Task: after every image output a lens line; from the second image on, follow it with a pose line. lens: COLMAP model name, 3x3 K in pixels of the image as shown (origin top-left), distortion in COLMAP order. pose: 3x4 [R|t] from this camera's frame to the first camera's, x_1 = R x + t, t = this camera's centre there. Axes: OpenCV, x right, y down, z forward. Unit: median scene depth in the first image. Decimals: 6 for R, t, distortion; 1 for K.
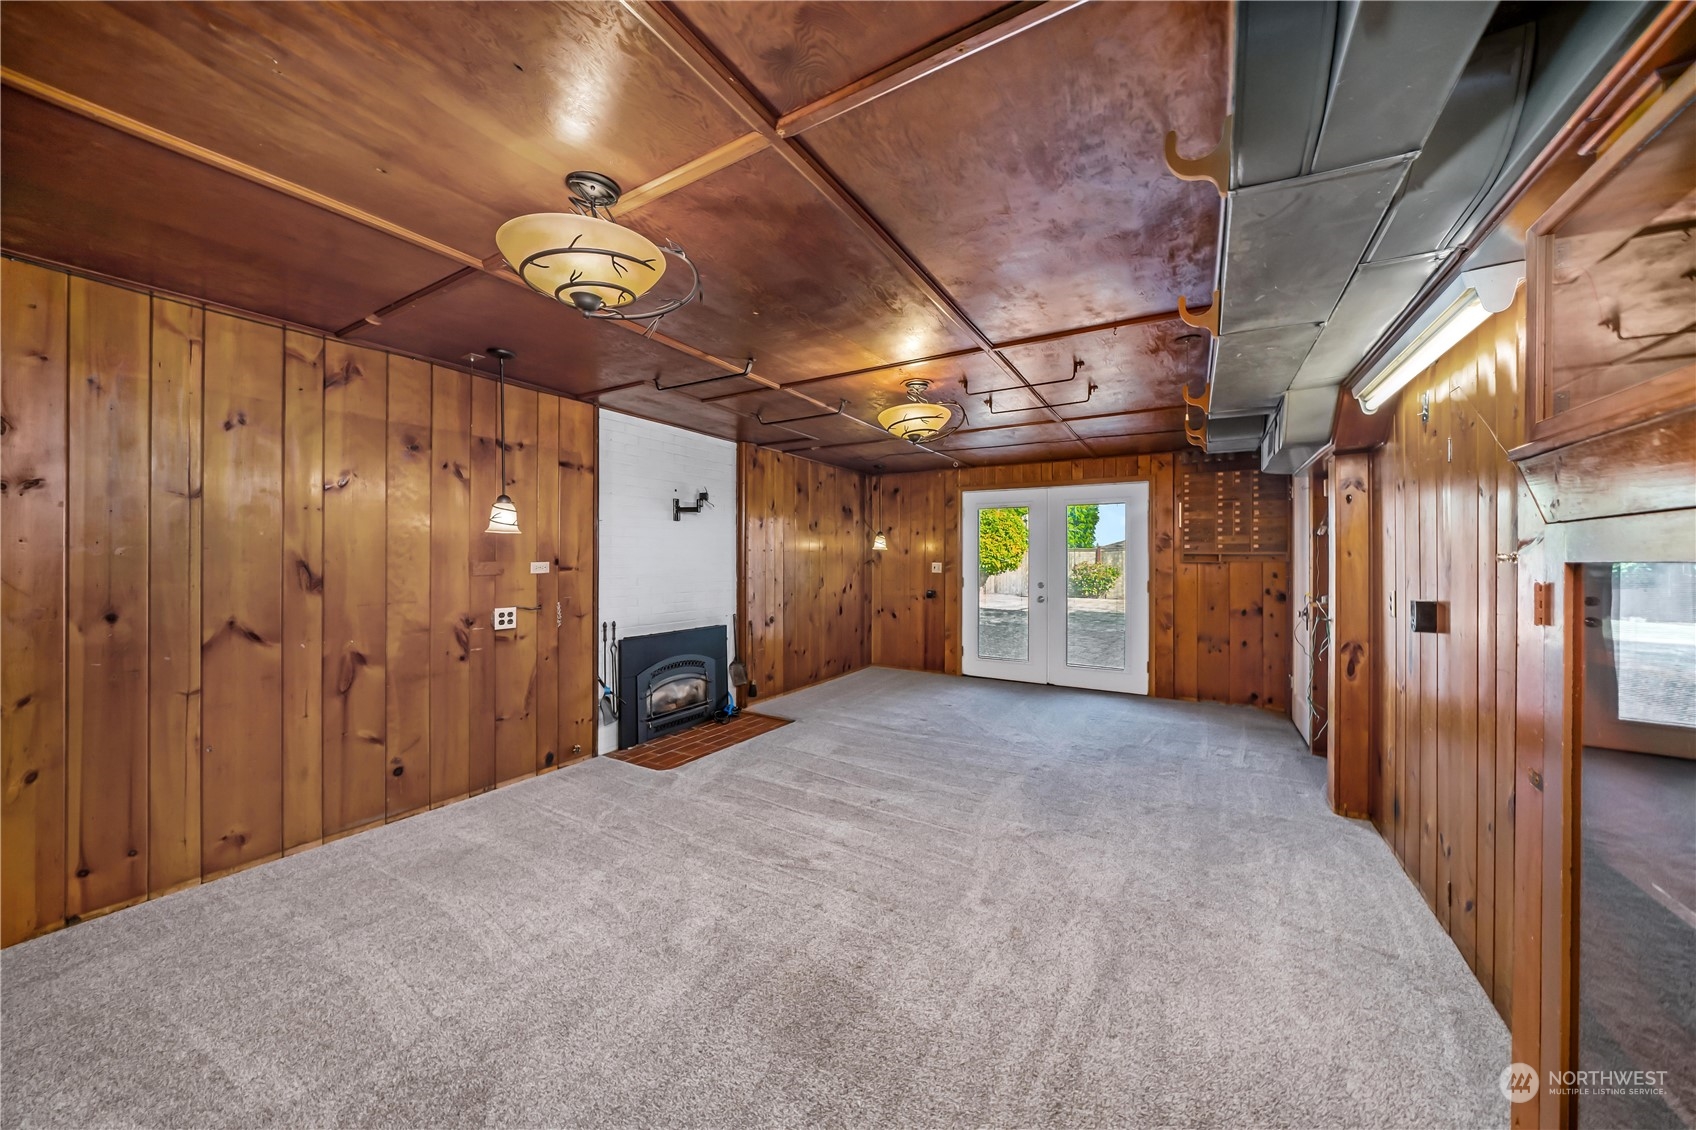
lens RADIAL K [[590.6, 0, 847.4], [0, 590.6, 562.1], [0, 0, 1]] dist [-0.005099, -0.000312]
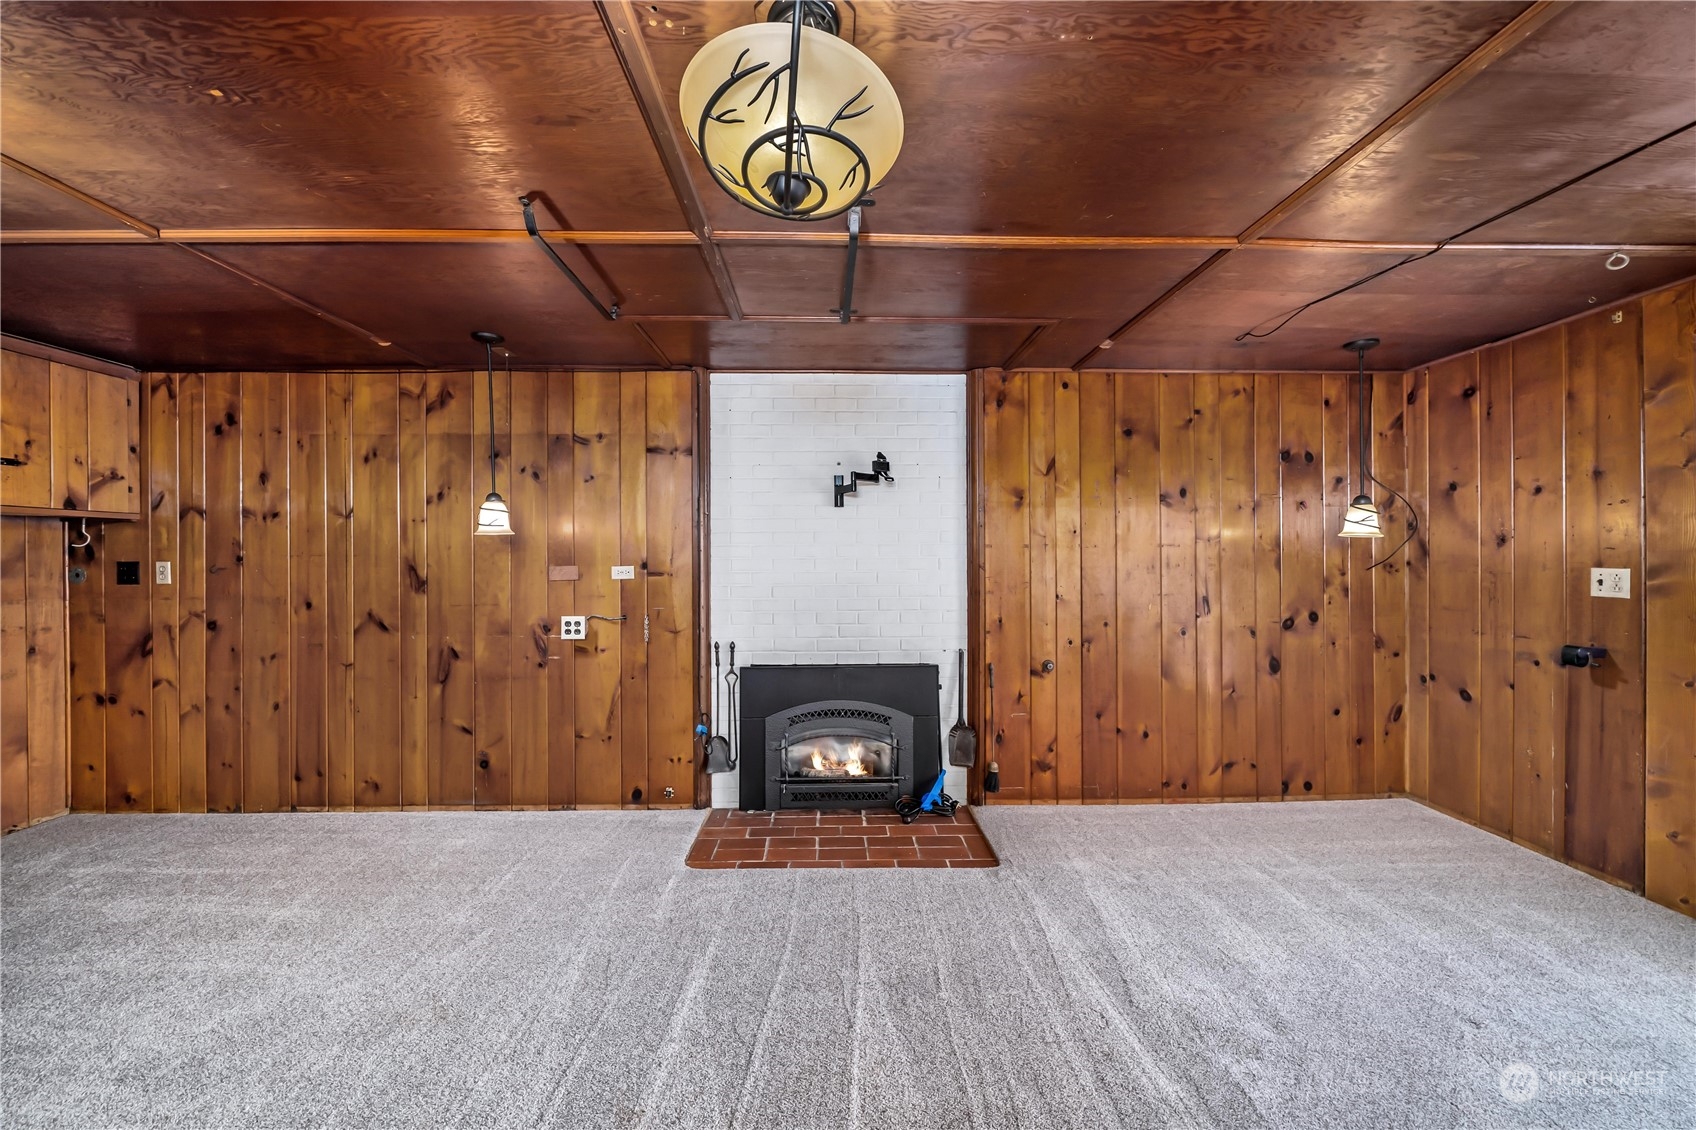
lens RADIAL K [[590.6, 0, 843.0], [0, 590.6, 557.2], [0, 0, 1]] dist [-0.005099, -0.000312]
pose [[0.527116, -0.003643, -0.849785, 0.374489], [0.000791, 0.999992, -0.003796, -0.009132], [0.849793, 0.001329, 0.527115, 0.777907]]
